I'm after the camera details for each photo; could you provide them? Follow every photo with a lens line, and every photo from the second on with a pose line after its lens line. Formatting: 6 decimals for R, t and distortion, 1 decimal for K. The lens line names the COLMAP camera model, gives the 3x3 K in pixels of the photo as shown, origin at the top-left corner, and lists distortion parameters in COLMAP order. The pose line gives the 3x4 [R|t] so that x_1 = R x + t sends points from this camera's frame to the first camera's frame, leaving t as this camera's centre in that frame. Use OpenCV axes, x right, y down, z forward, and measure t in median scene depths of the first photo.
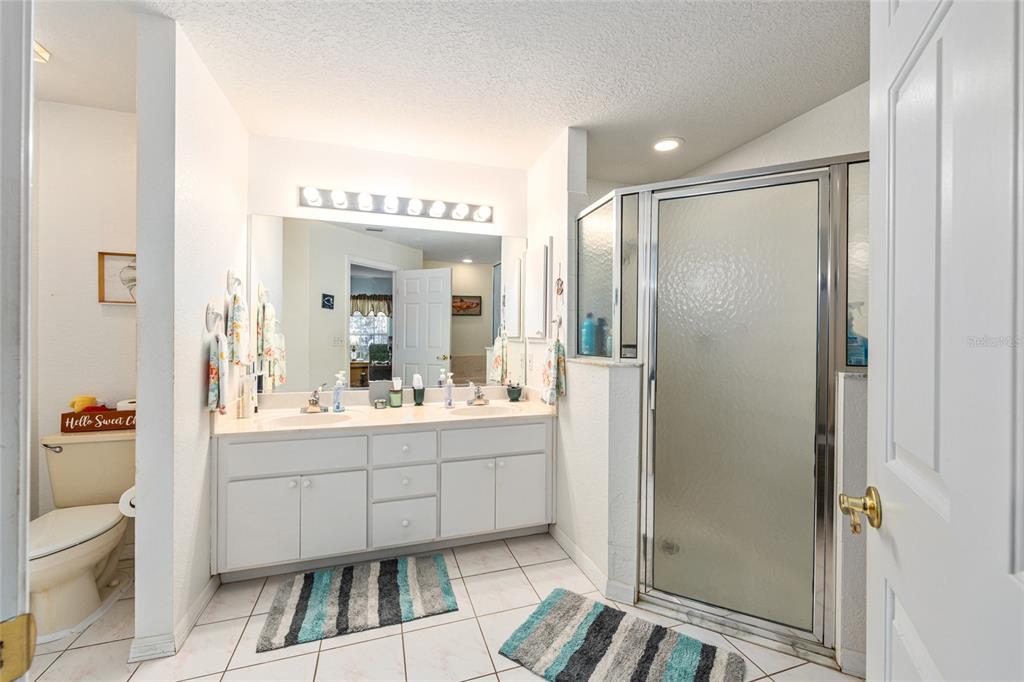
lens RADIAL K [[411.6, 0, 514.7], [0, 411.6, 337.3], [0, 0, 1]] dist [0.002850, 0.000325]
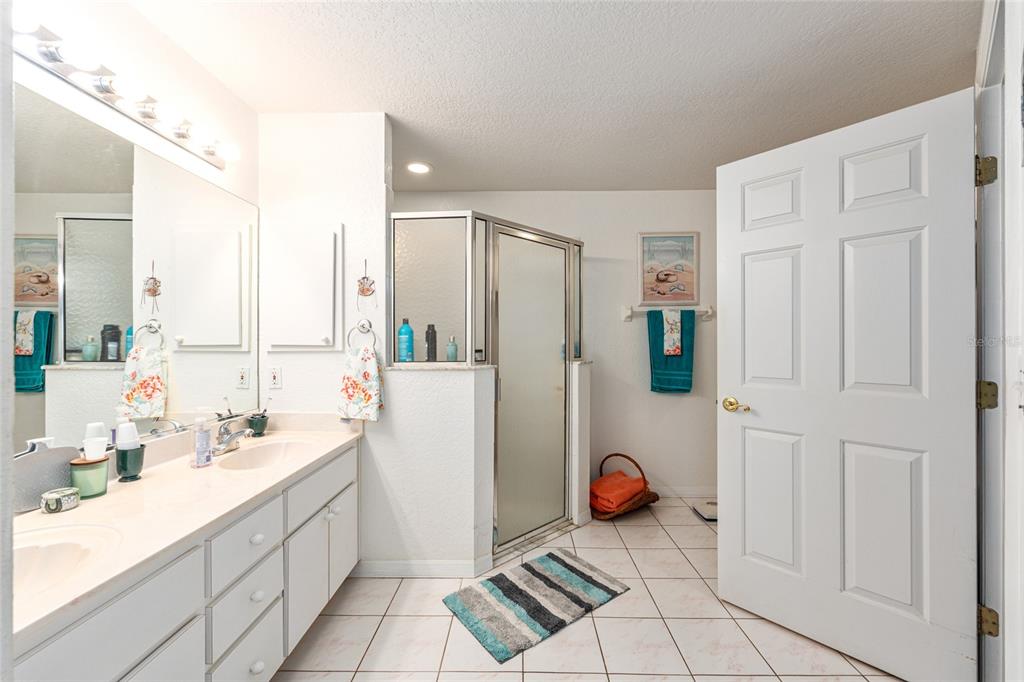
lens RADIAL K [[418.7, 0, 515.2], [0, 418.7, 342.1], [0, 0, 1]] dist [-0.000423, 0.000258]
pose [[0.332184, -0.011411, 0.943146, -0.726513], [0.011699, 0.999900, 0.007977, -0.009669], [-0.943142, 0.008384, 0.332284, 0.468794]]
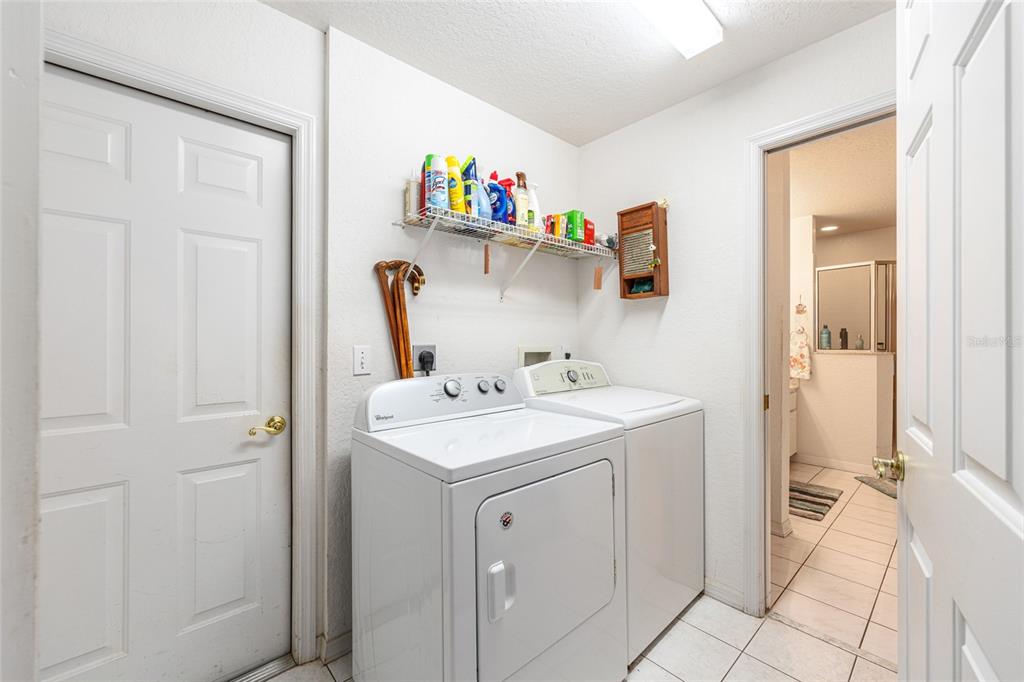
lens RADIAL K [[411.6, 0, 514.7], [0, 411.6, 337.3], [0, 0, 1]] dist [0.002850, 0.000325]
pose [[0.912282, -0.015558, 0.409267, -1.884967], [0.017412, 0.999848, -0.000806, -0.032307], [-0.409192, 0.007861, 0.912415, -0.053008]]
